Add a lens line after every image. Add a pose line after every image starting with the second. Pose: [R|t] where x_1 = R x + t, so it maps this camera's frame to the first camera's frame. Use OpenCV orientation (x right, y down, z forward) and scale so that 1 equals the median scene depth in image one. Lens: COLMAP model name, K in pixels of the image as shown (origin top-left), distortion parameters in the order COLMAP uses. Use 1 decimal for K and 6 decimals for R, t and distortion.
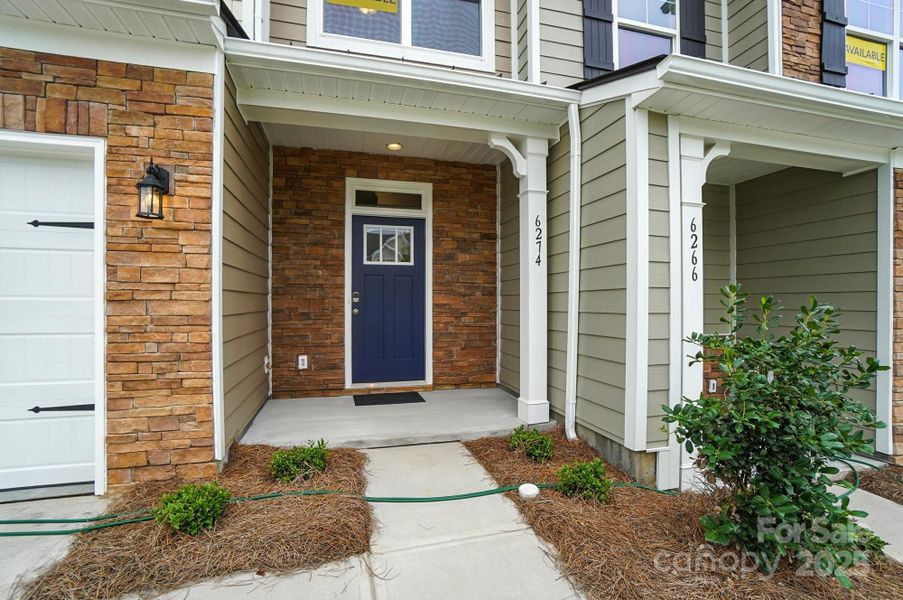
lens RADIAL K [[411.4, 0, 451.5], [0, 411.4, 300.0], [0, 0, 1]] dist [-0.064740, 0.023049]
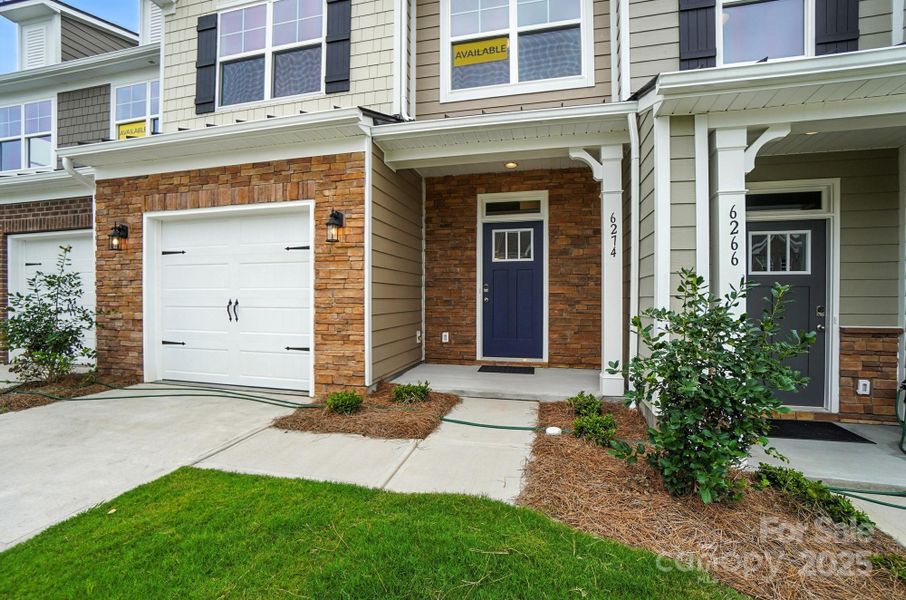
lens RADIAL K [[427.9, 0, 454.8], [0, 427.9, 291.7], [0, 0, 1]] dist [-0.067222, 0.026093]
pose [[0.873412, -0.009732, -0.486885, 0.370485], [0.003525, 0.999900, -0.013664, 0.024670], [0.486970, 0.010218, 0.873359, -0.222126]]
